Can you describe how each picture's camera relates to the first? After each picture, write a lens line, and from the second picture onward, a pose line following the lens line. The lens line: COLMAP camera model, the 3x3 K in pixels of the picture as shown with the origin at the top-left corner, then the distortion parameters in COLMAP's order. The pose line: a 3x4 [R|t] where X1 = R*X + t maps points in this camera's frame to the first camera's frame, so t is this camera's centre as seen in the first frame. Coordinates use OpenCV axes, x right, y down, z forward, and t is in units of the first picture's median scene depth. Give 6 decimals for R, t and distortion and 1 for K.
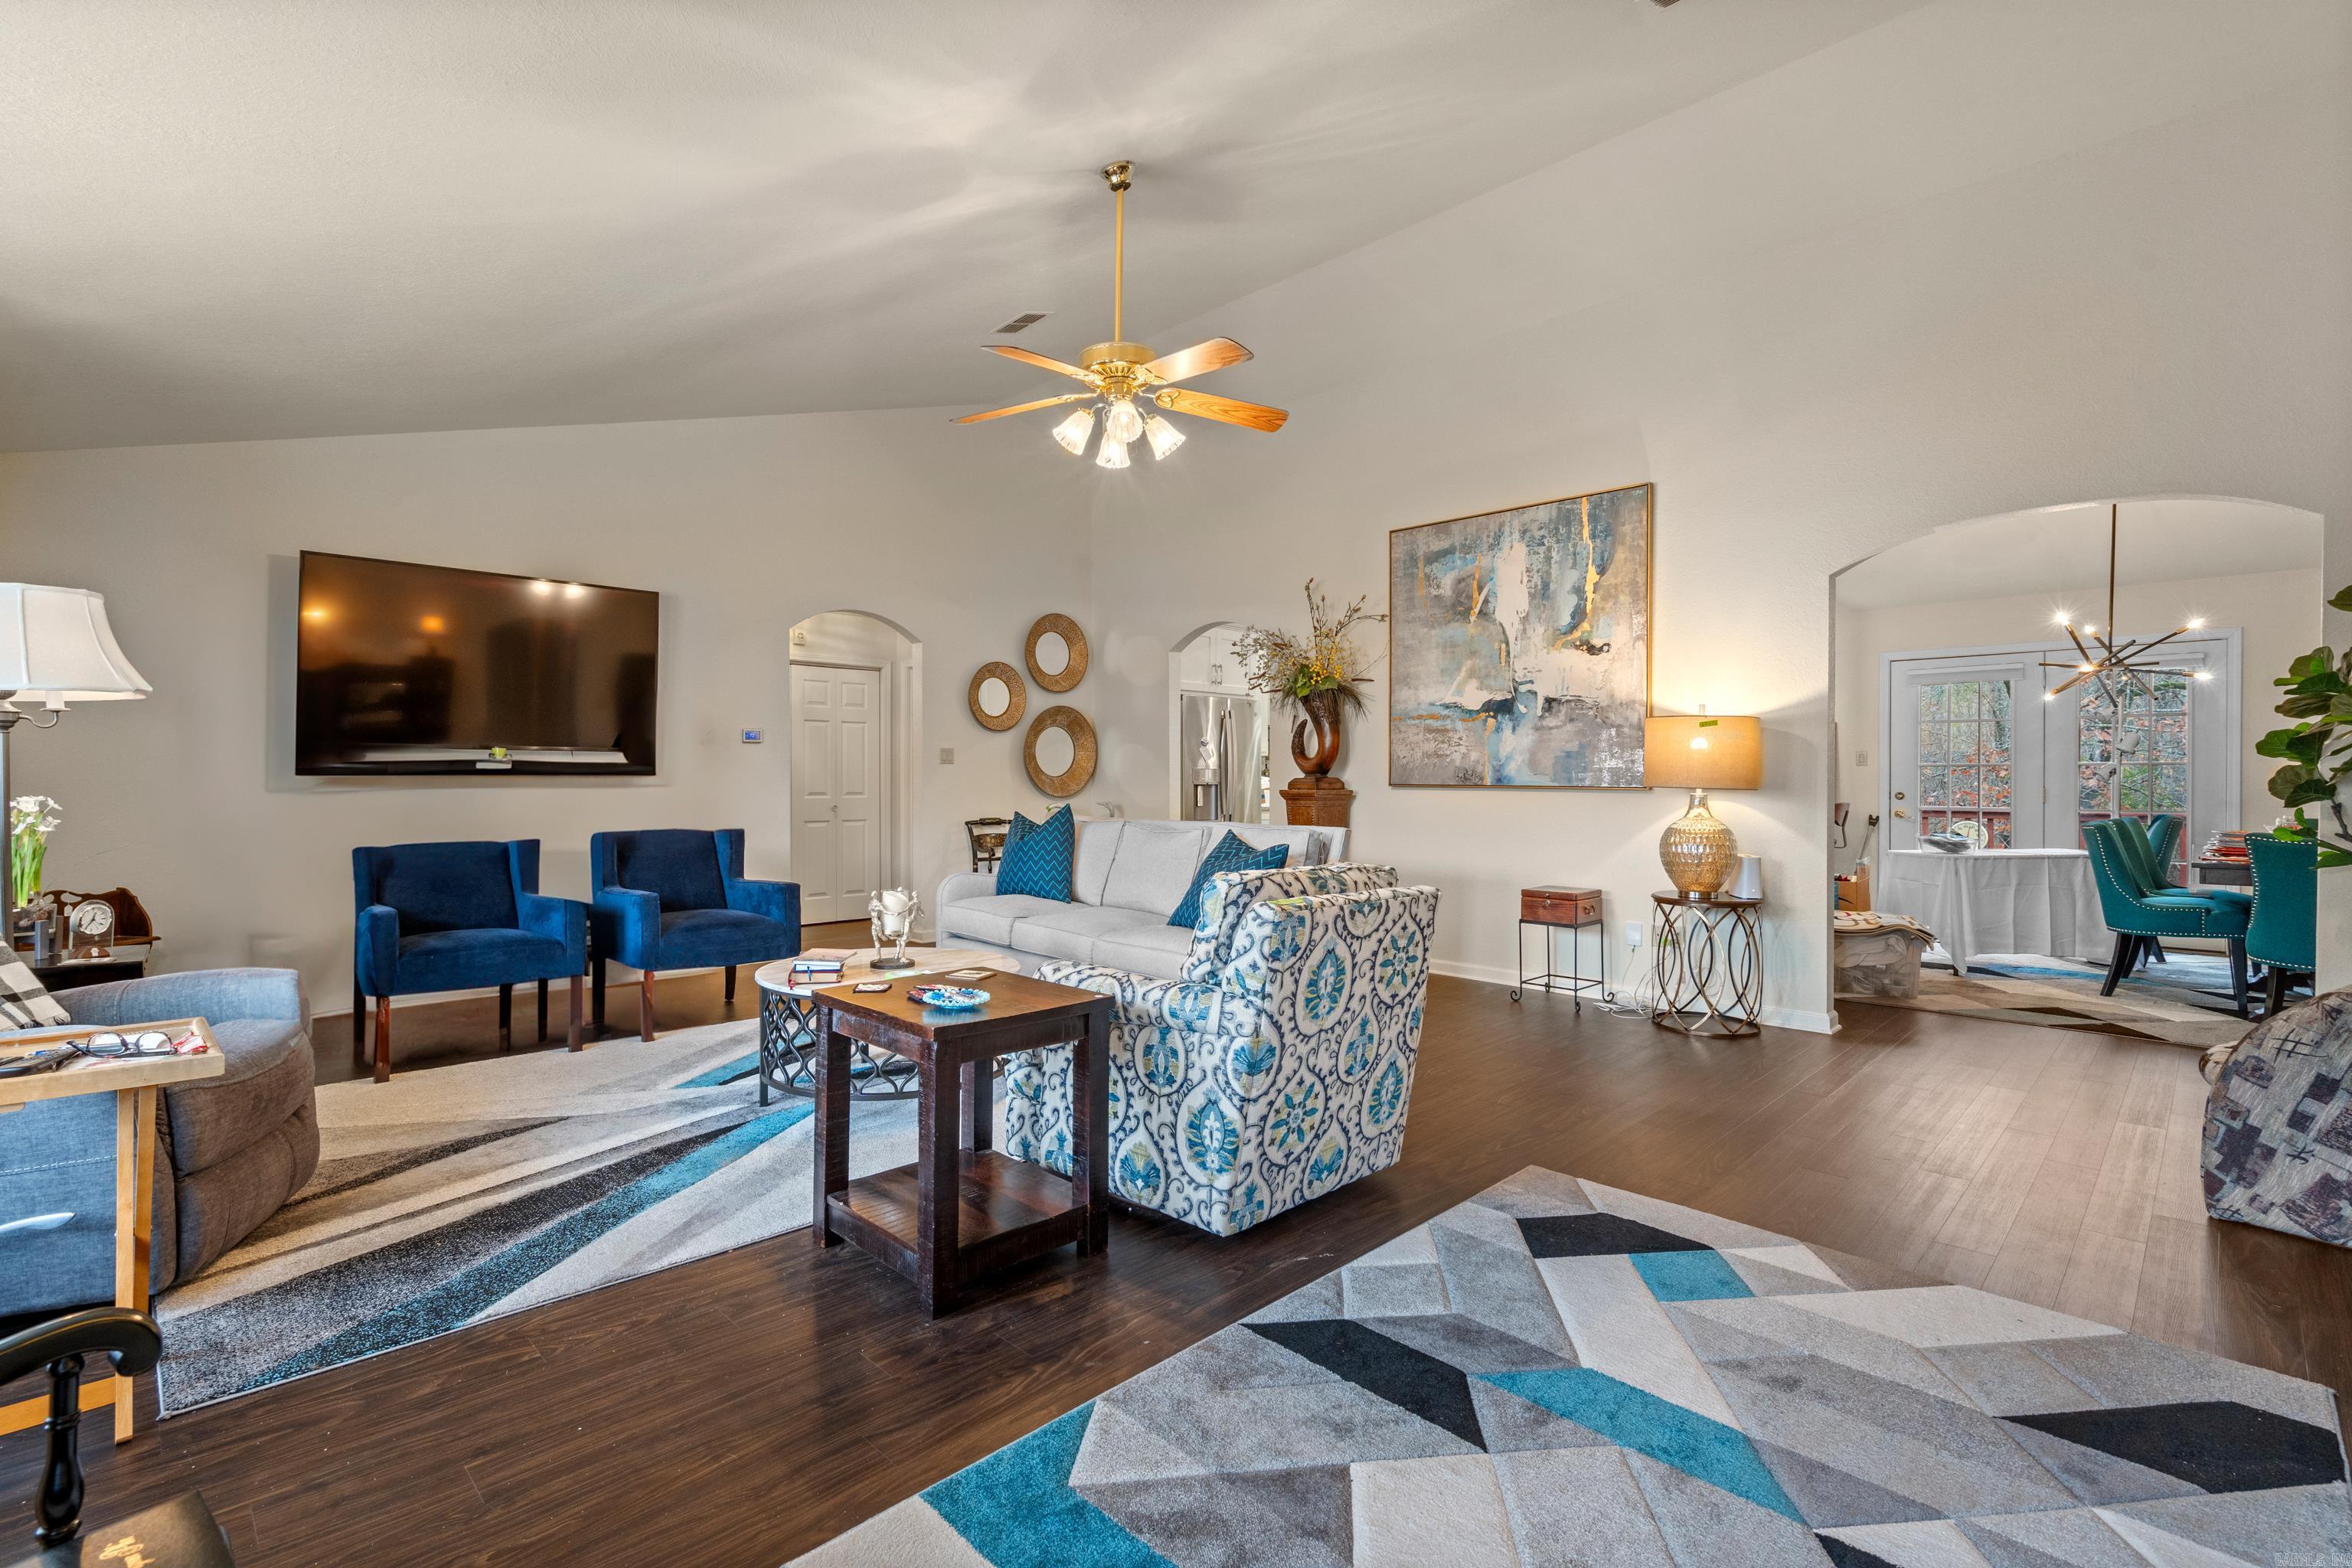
lens RADIAL K [[1066.6, 0, 1168.8], [0, 1066.6, 780.6], [0, 0, 1]] dist [-0.000434, 0.001333]
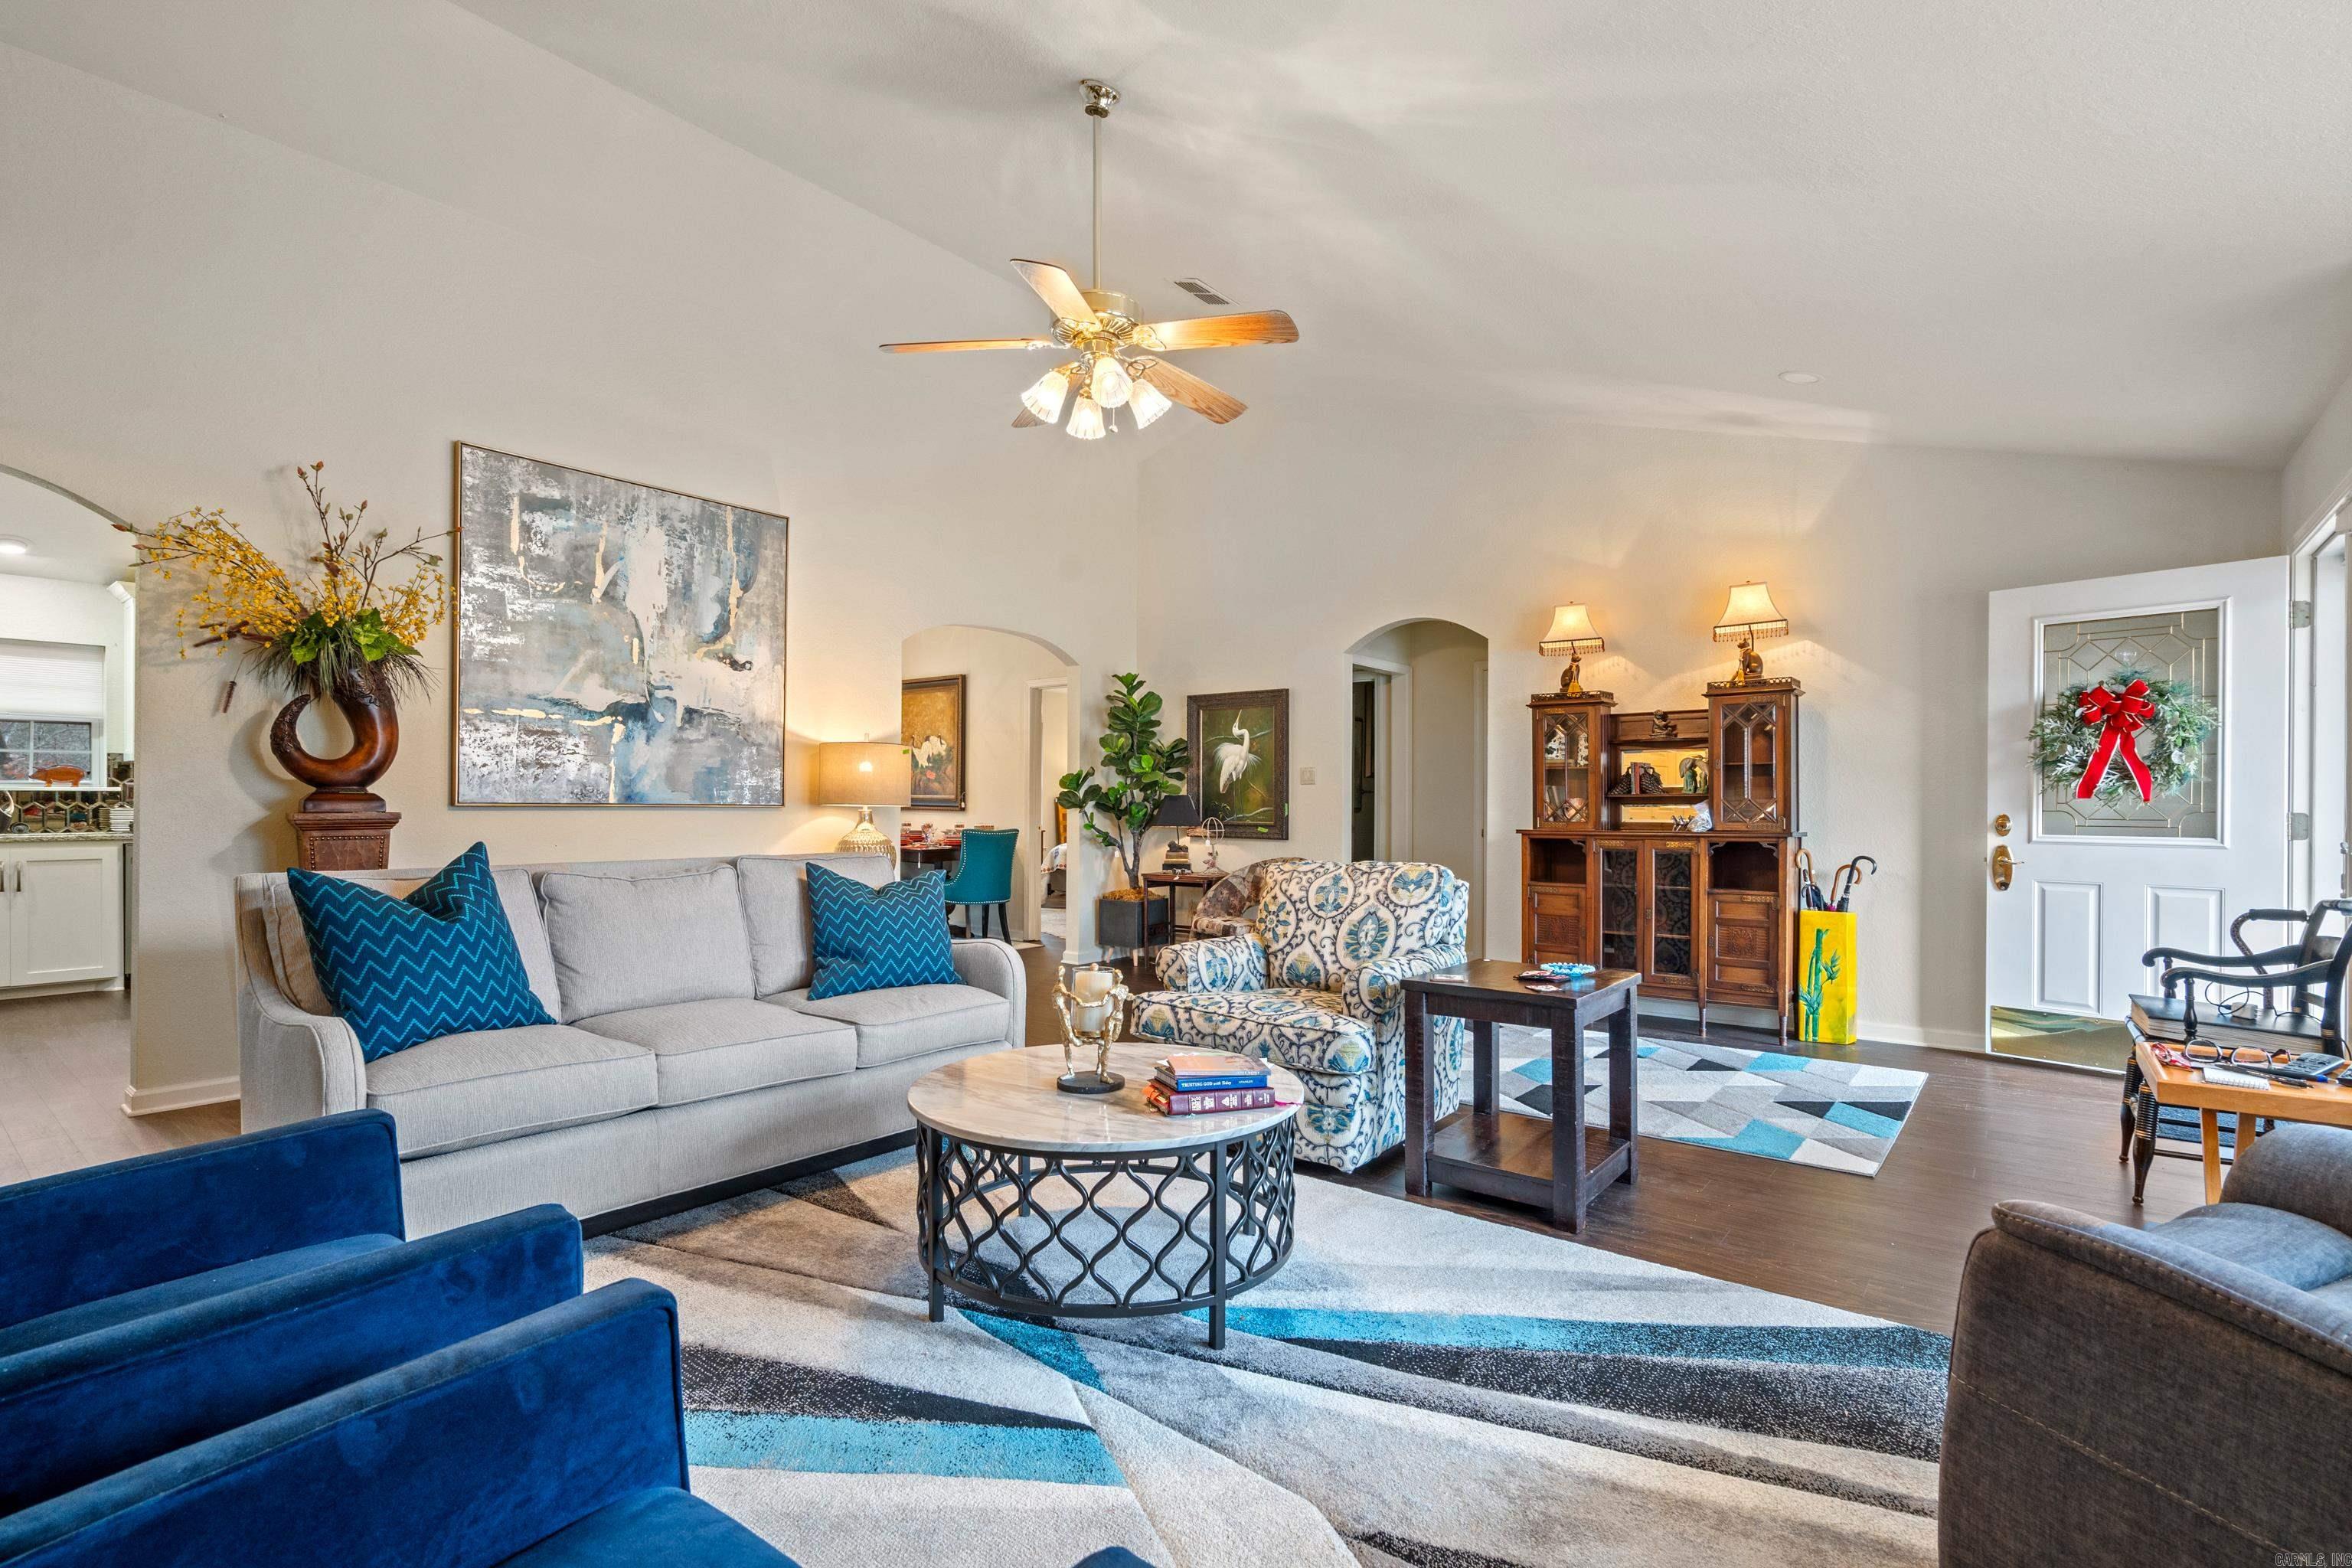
lens RADIAL K [[1066.6, 0, 1182.4], [0, 1066.6, 801.8], [0, 0, 1]] dist [-0.000434, 0.001333]
pose [[-0.091082, -0.001264, 0.995843, -0.599012], [-0.002410, 0.999997, 0.001049, 0.001096], [-0.995840, -0.002304, -0.091085, 0.661225]]
